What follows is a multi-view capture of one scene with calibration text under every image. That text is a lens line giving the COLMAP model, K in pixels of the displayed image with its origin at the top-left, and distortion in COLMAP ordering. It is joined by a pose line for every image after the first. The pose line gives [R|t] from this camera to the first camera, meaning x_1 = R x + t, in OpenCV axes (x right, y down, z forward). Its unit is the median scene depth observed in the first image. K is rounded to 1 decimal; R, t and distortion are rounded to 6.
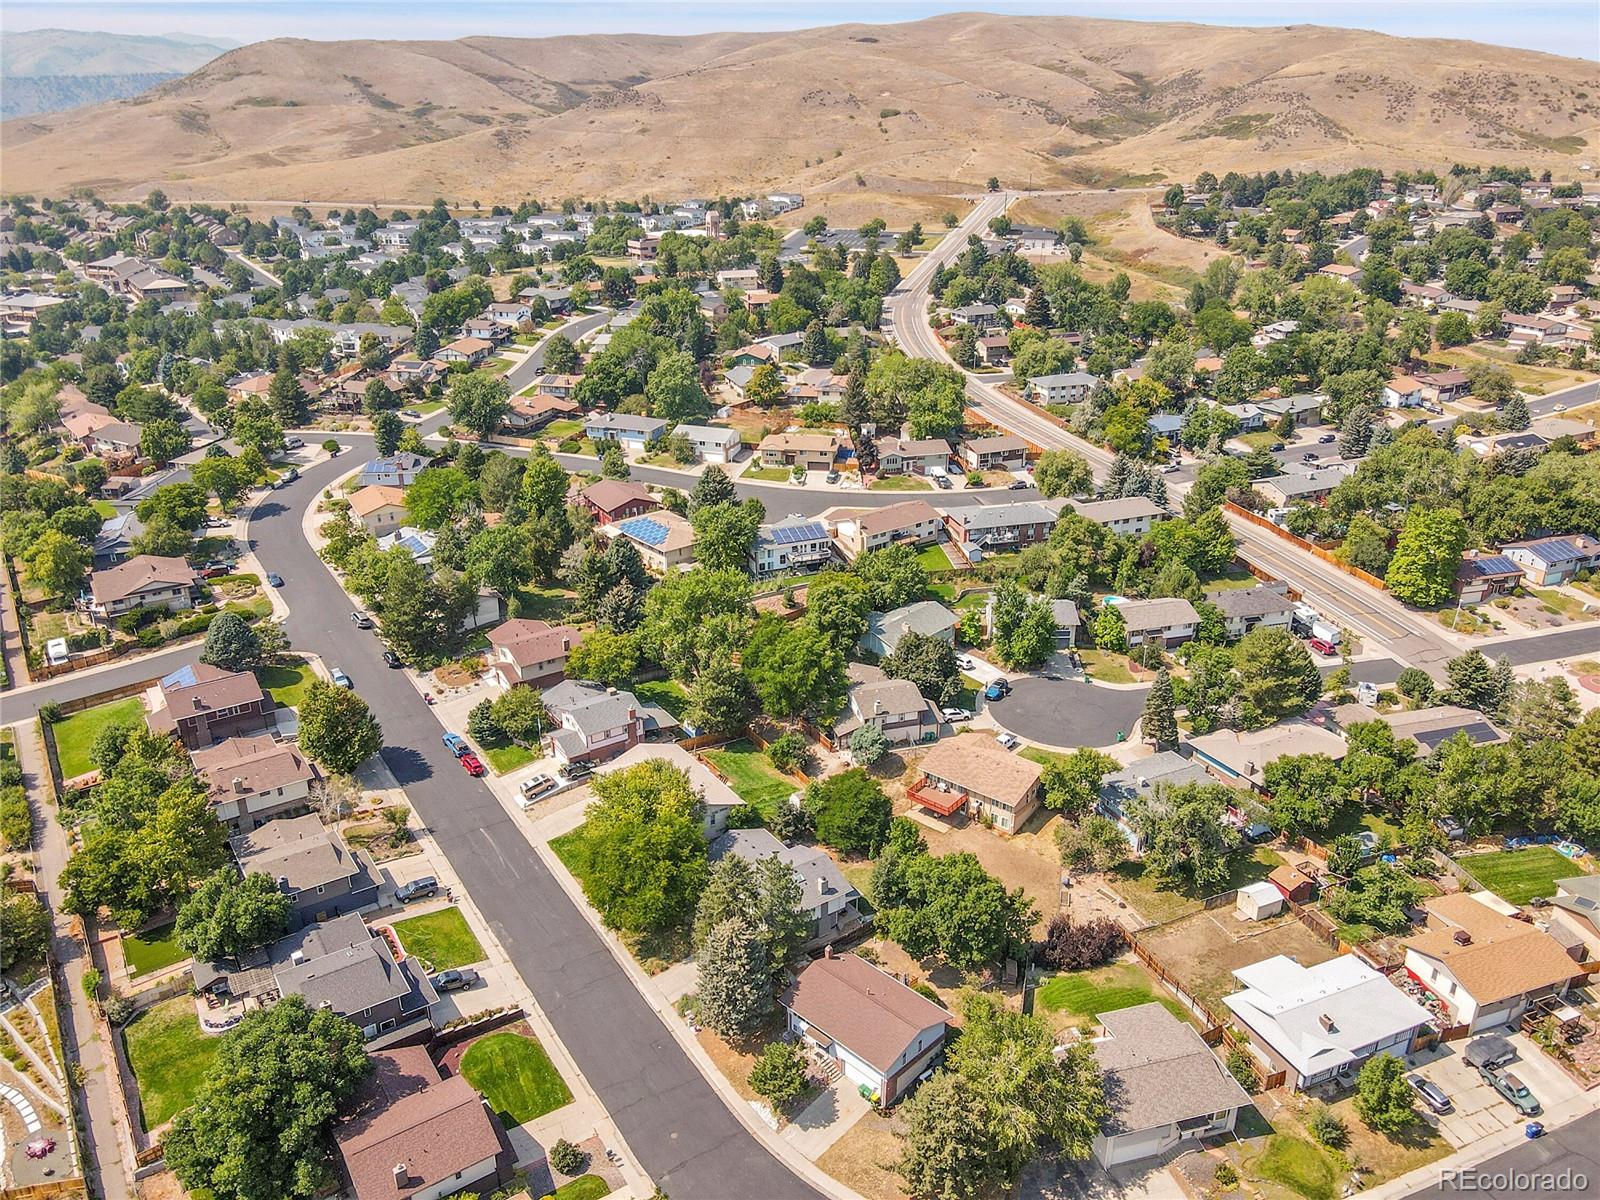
lens RADIAL K [[1184.4, 0, 800.0], [0, 1184.4, 600.0], [0, 0, 1]] dist [-0.005073, 0.025689]
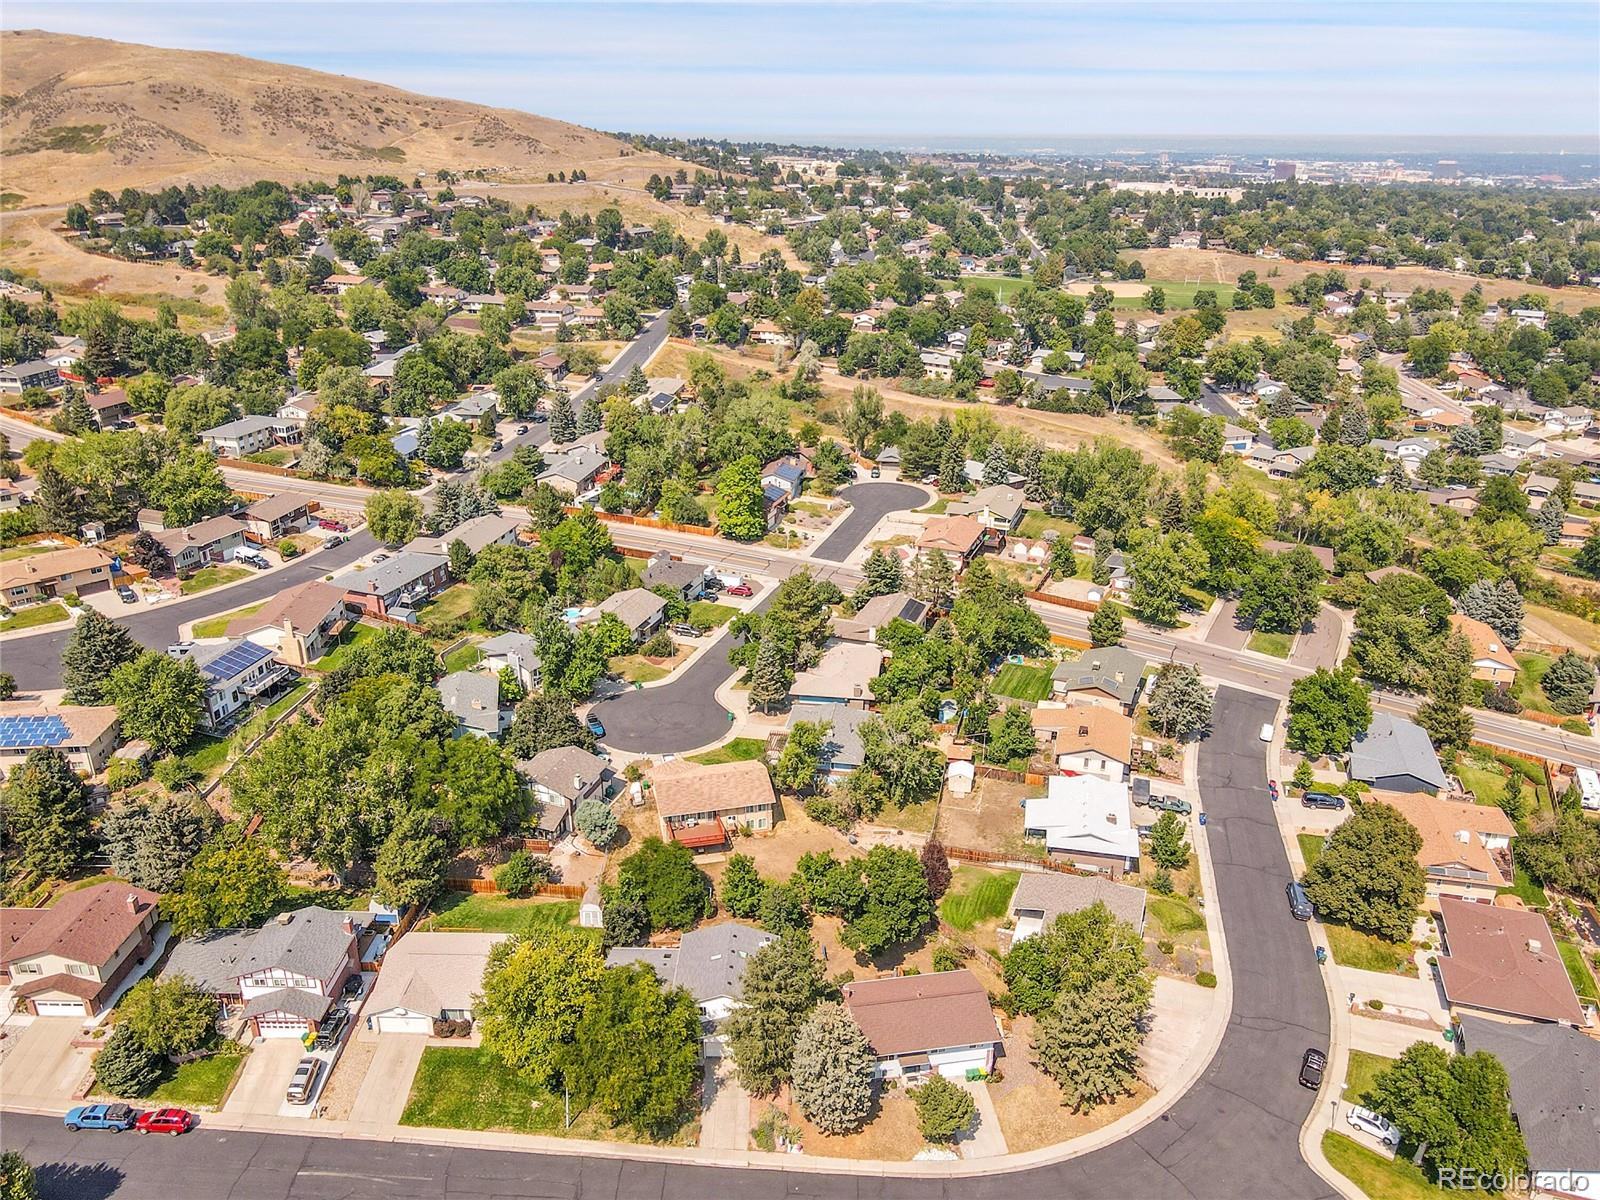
lens RADIAL K [[1184.4, 0, 800.0], [0, 1184.4, 600.0], [0, 0, 1]] dist [-0.005073, 0.025689]
pose [[0.585651, -0.303220, 0.751712, -0.295074], [0.309339, 0.940813, 0.138496, -0.070787], [-0.749215, 0.151423, 0.644785, 0.165465]]
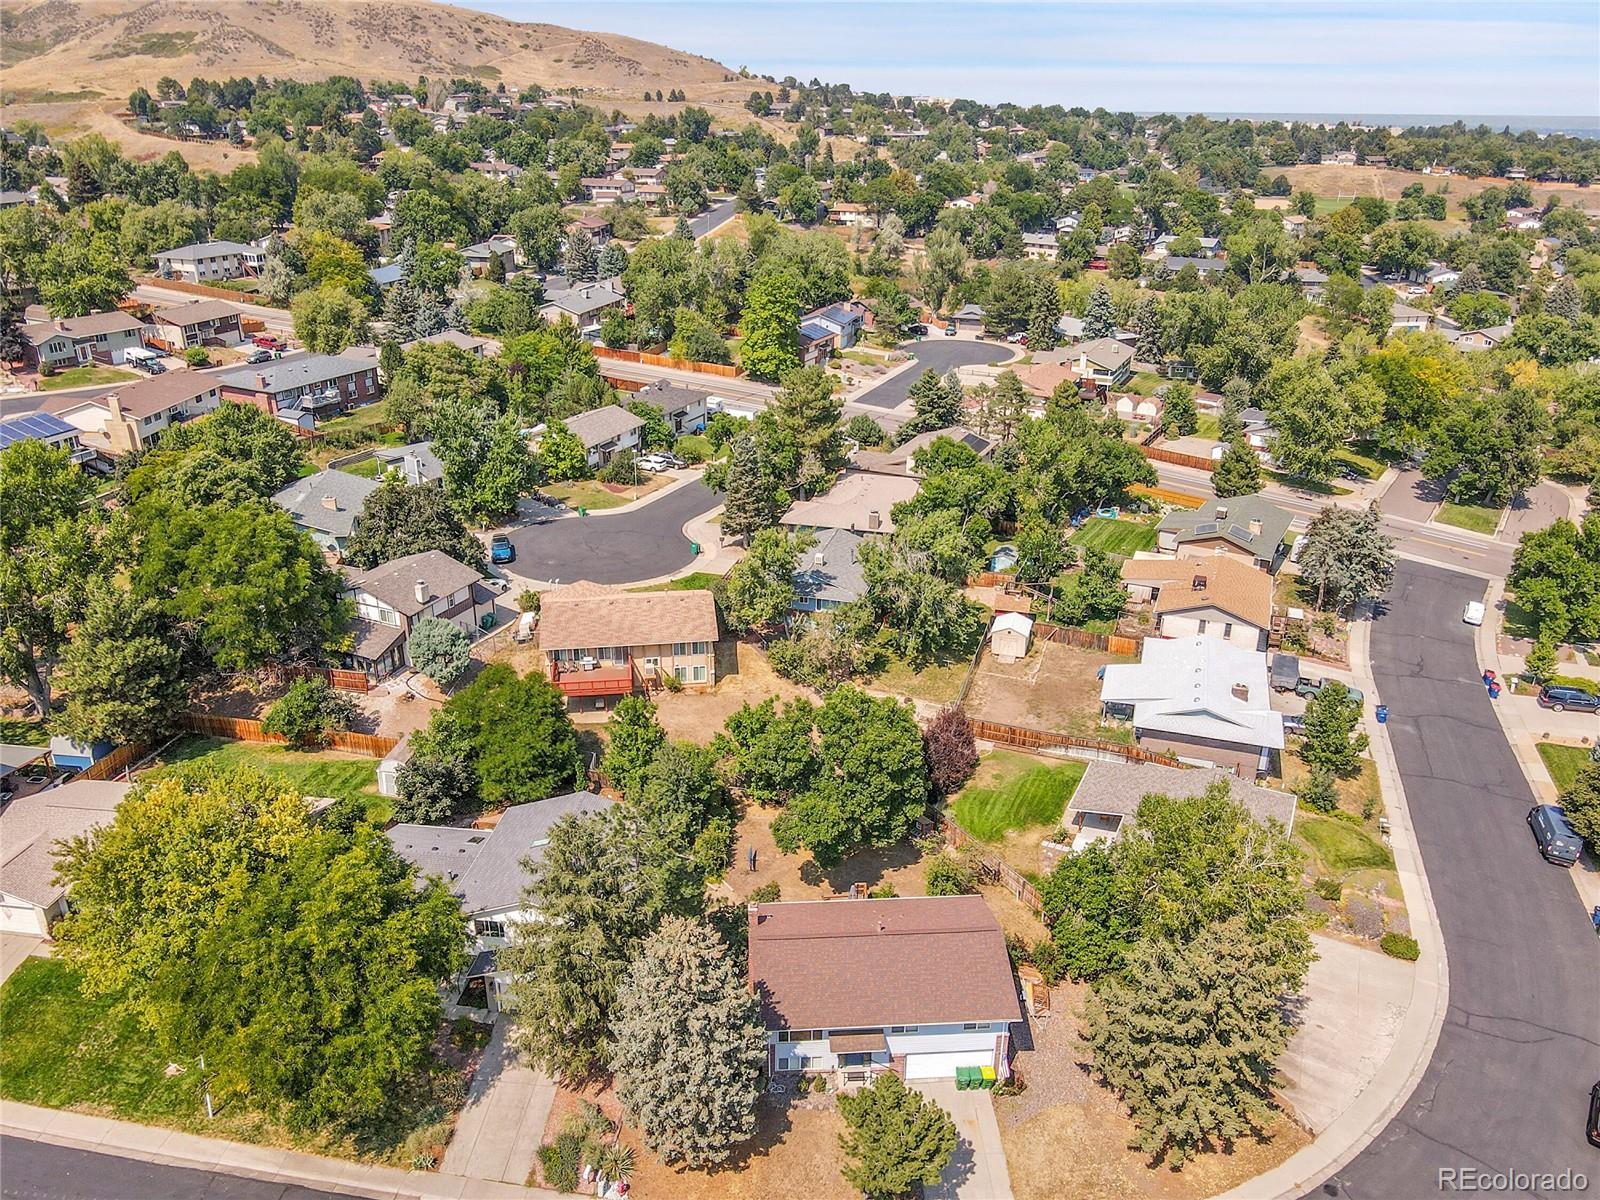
lens RADIAL K [[1180.4, 0, 800.0], [0, 1180.4, 600.0], [0, 0, 1]] dist [0.009234, 0.005321]
pose [[0.663881, -0.288921, 0.689773, -0.139054], [0.280490, 0.951221, 0.128470, 0.044272], [-0.693244, 0.108186, 0.712536, 0.270703]]
